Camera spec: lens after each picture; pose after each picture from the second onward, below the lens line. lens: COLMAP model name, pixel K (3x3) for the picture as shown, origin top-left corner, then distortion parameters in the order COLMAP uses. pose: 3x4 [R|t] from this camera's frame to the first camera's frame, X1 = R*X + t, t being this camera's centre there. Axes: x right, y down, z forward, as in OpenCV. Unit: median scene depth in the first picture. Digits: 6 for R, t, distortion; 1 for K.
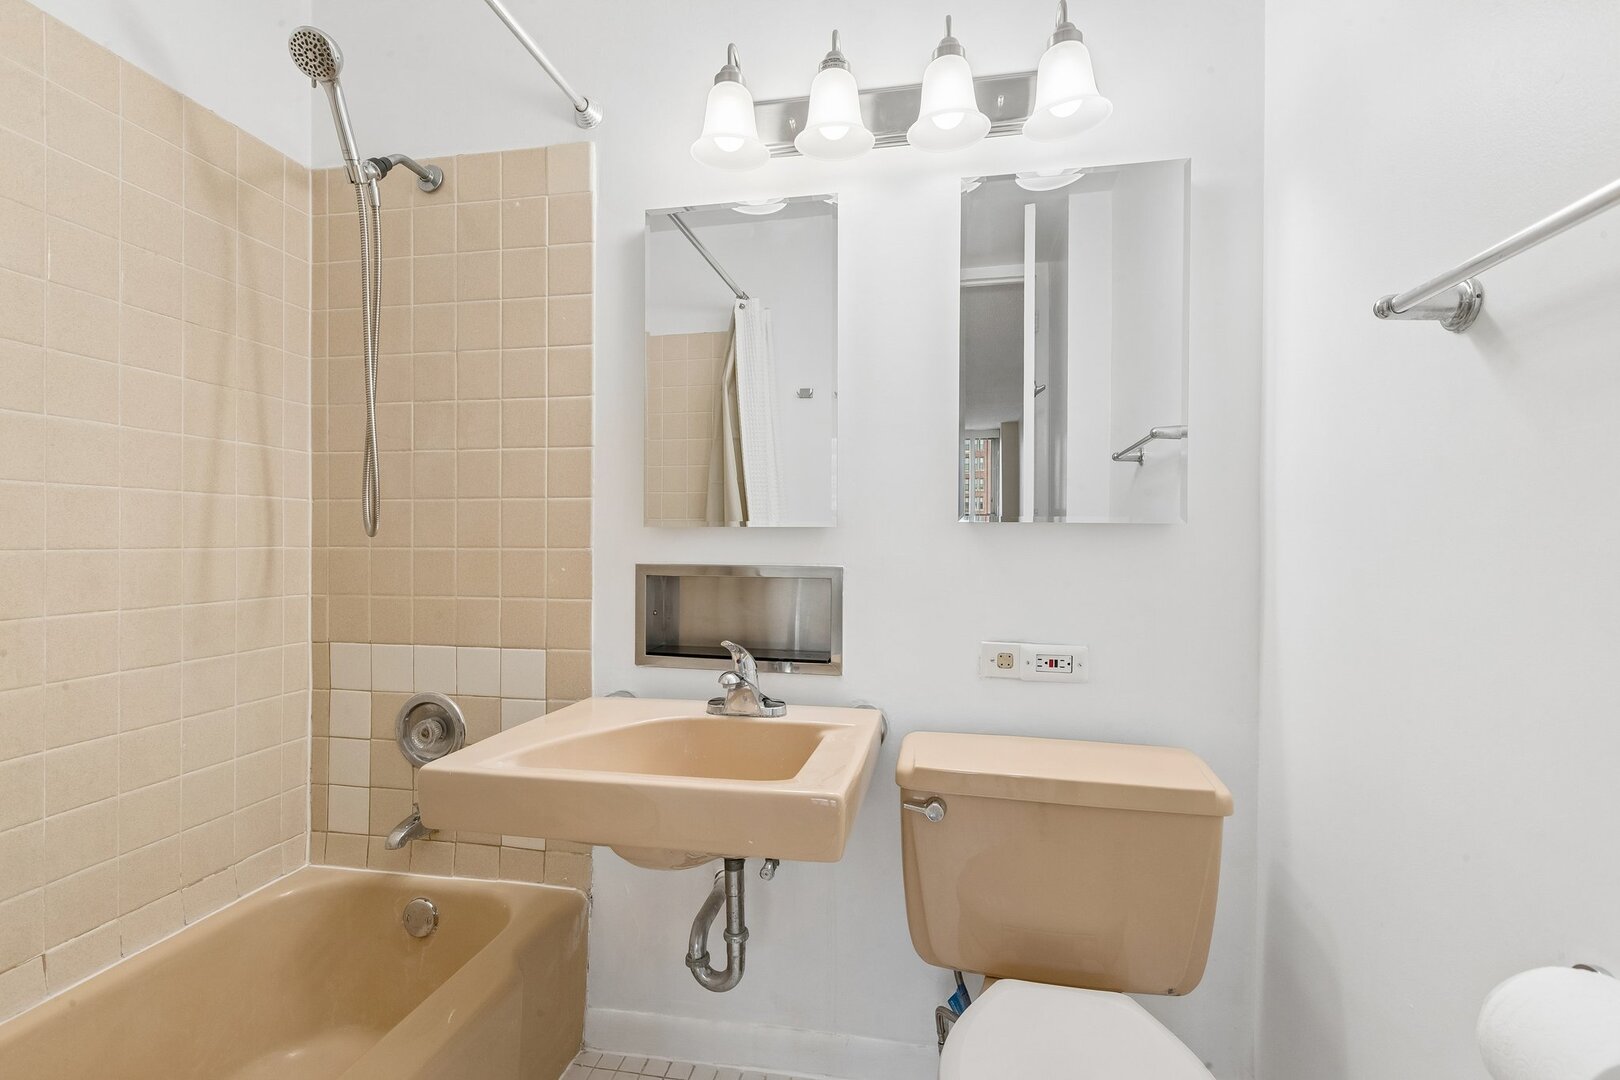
lens RADIAL K [[725.3, 0, 804.7], [0, 725.3, 538.8], [0, 0, 1]] dist [0.004055, -0.000531]
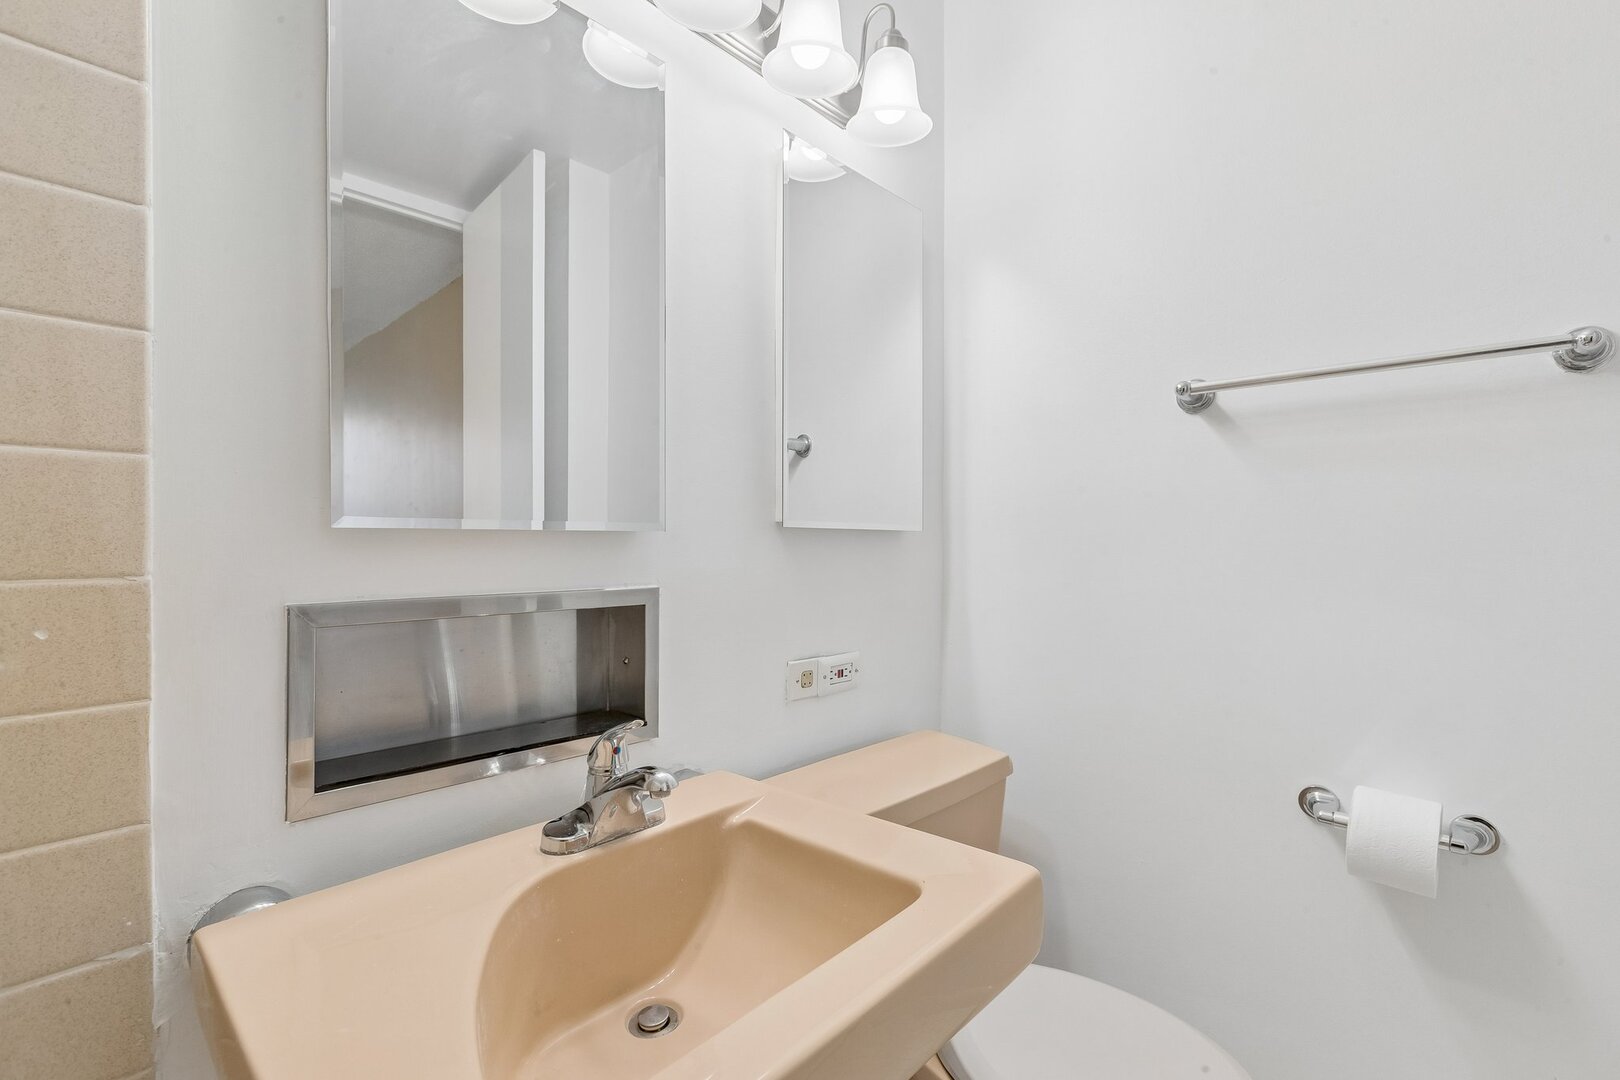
lens RADIAL K [[725.3, 0, 804.7], [0, 725.3, 538.8], [0, 0, 1]] dist [0.004055, -0.000531]
pose [[0.521986, 0.000660, 0.852954, -0.458610], [0.002571, 0.999994, -0.002347, -0.006664], [-0.852950, 0.003419, 0.521982, 0.471705]]
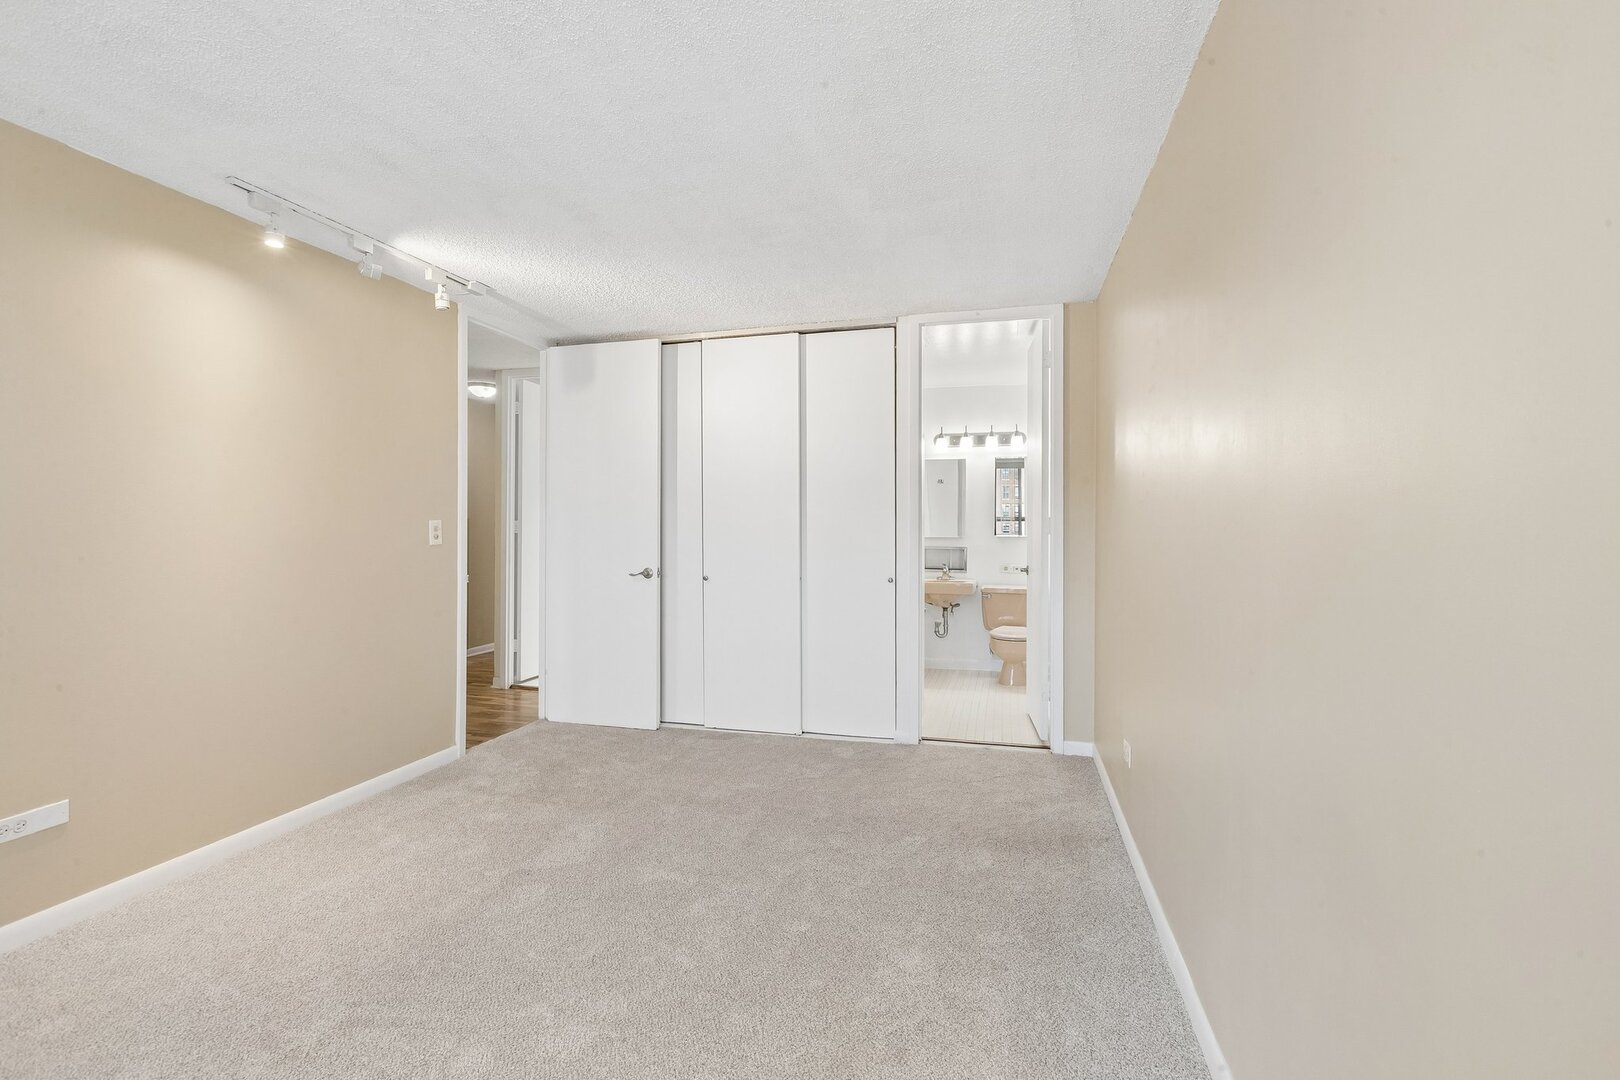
lens RADIAL K [[725.3, 0, 804.7], [0, 725.3, 538.8], [0, 0, 1]] dist [0.004055, -0.000531]
pose [[0.996512, 0.000262, -0.083454, -0.506157], [0.001100, 0.999867, 0.016280, -0.071962], [0.083447, -0.016315, 0.996379, -3.087957]]
